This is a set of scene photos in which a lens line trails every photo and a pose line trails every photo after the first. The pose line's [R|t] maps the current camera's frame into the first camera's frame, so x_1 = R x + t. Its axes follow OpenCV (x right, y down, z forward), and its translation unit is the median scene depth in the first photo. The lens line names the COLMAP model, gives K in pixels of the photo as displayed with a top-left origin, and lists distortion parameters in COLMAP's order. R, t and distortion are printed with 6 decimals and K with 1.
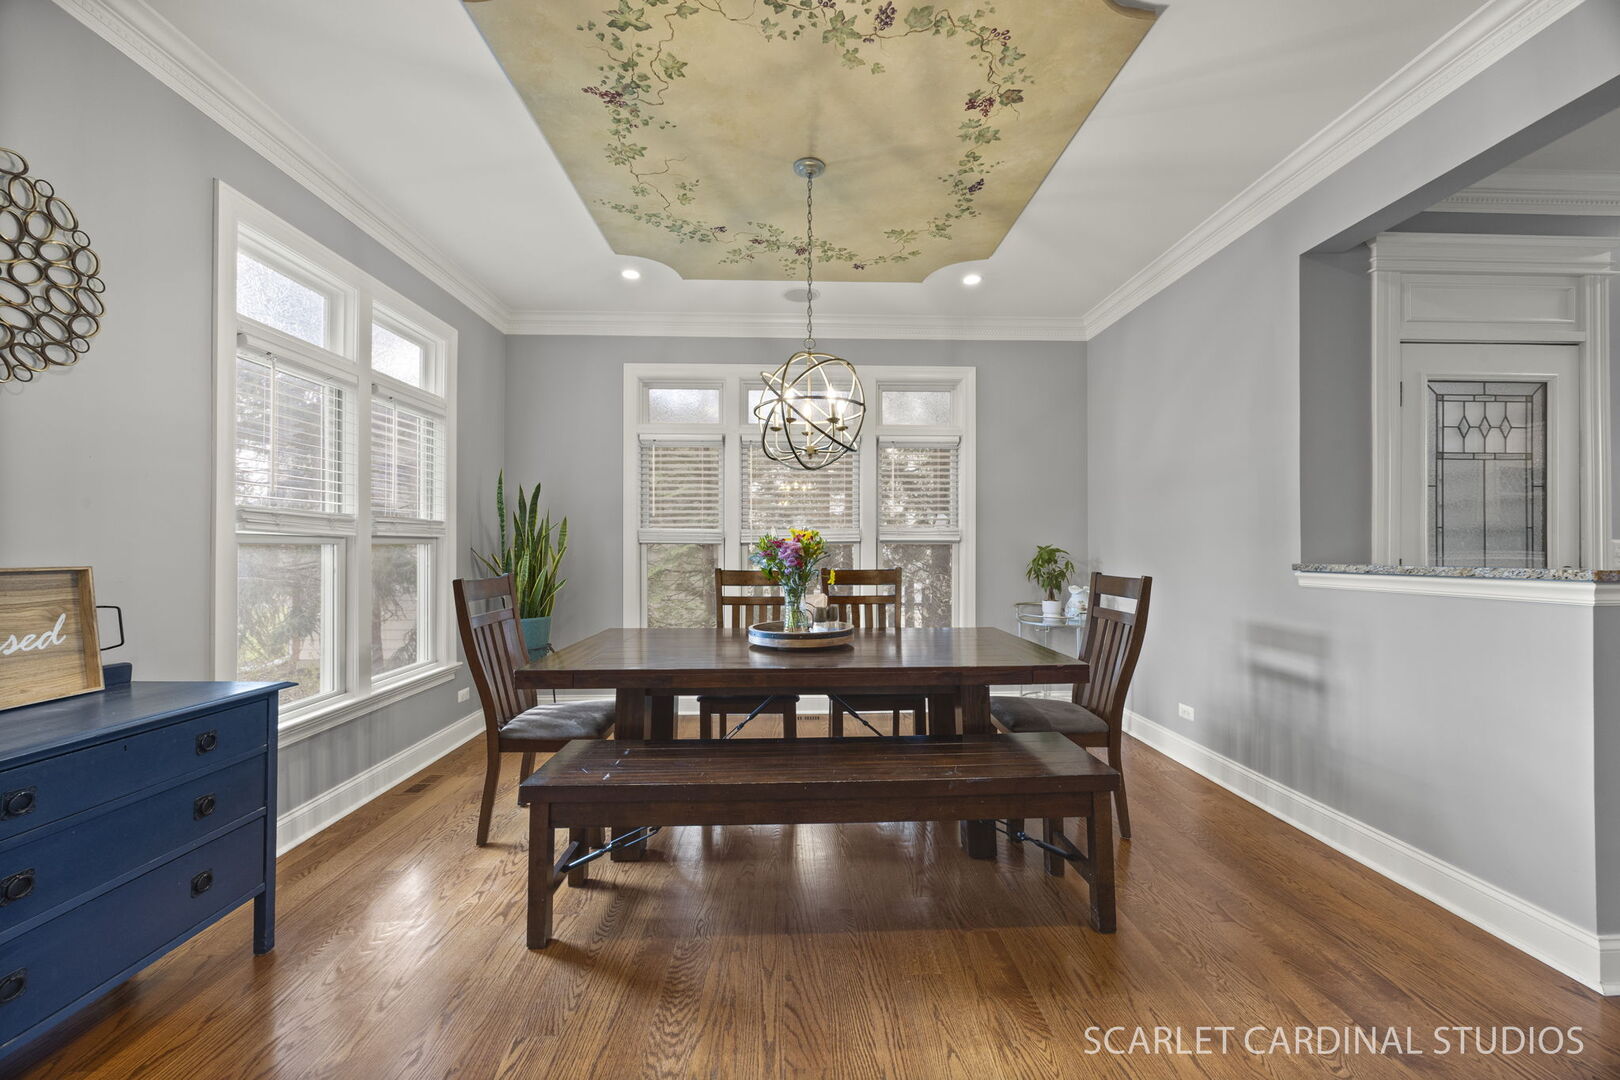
lens RADIAL K [[619.2, 0, 803.6], [0, 619.2, 545.8], [0, 0, 1]] dist [-0.002209, 0.000141]
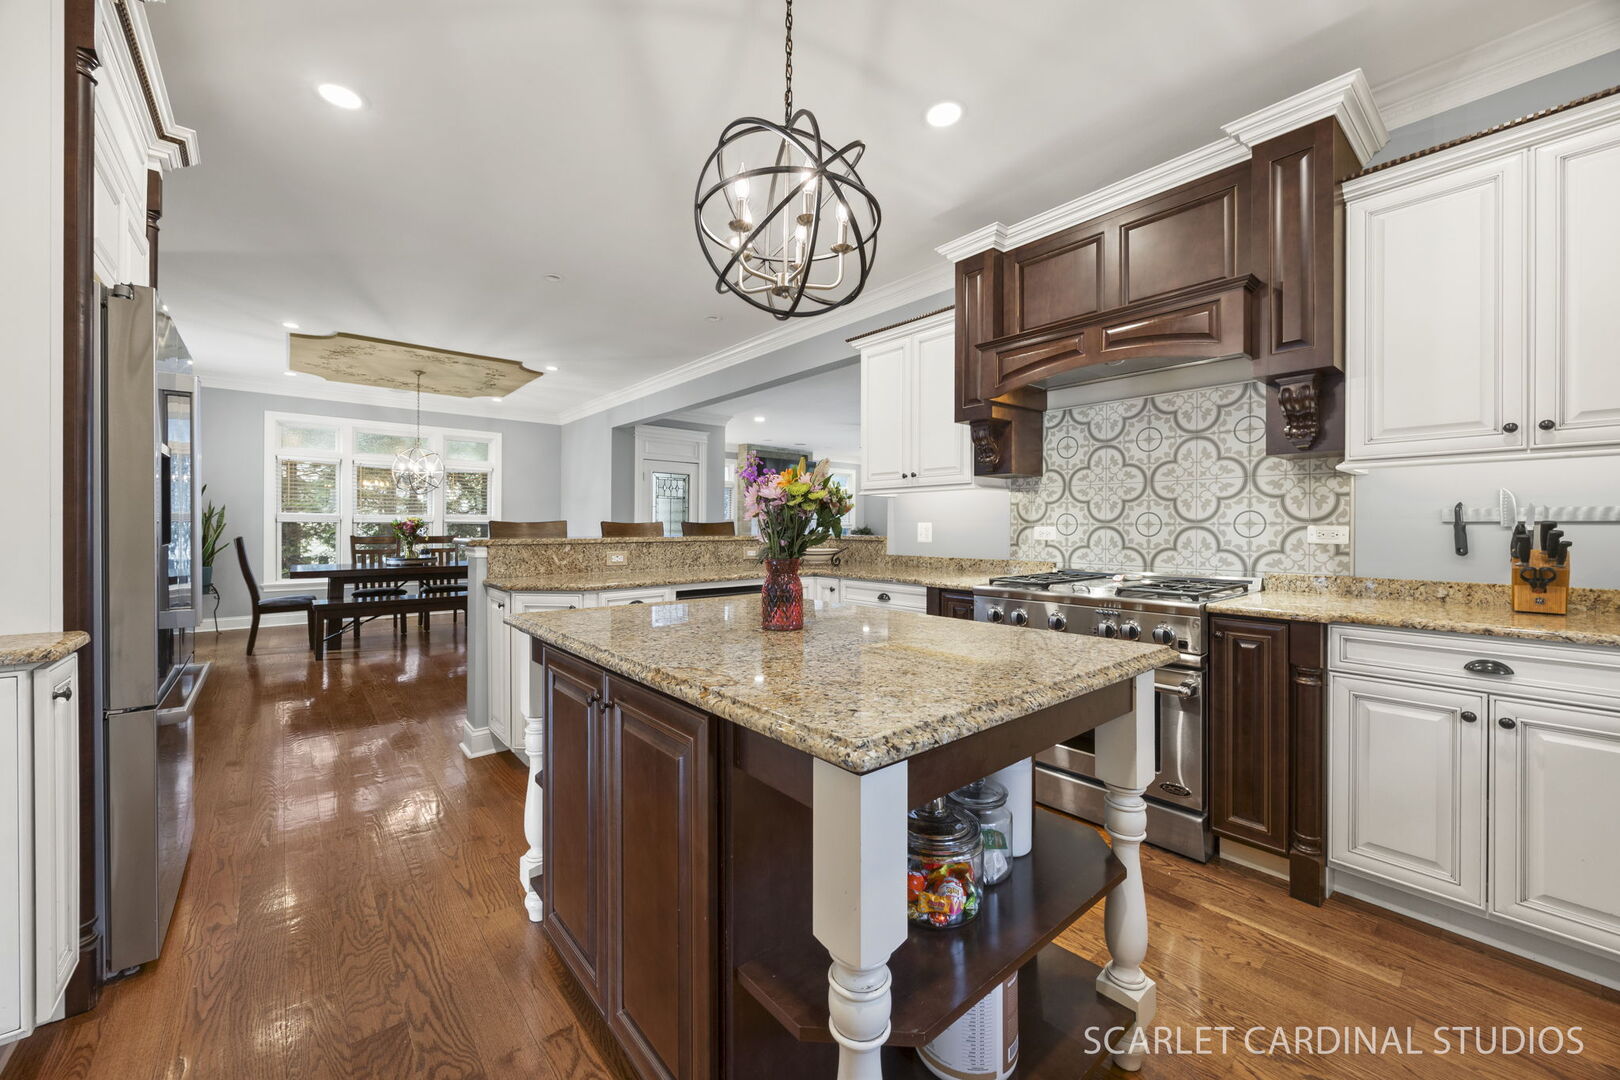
lens RADIAL K [[619.2, 0, 818.0], [0, 619.2, 532.4], [0, 0, 1]] dist [-0.002209, 0.000141]
pose [[0.771996, 0.000006, 0.635628, -0.334629], [-0.008483, 0.999911, 0.010294, -0.005607], [-0.635571, -0.013339, 0.771927, -1.979680]]
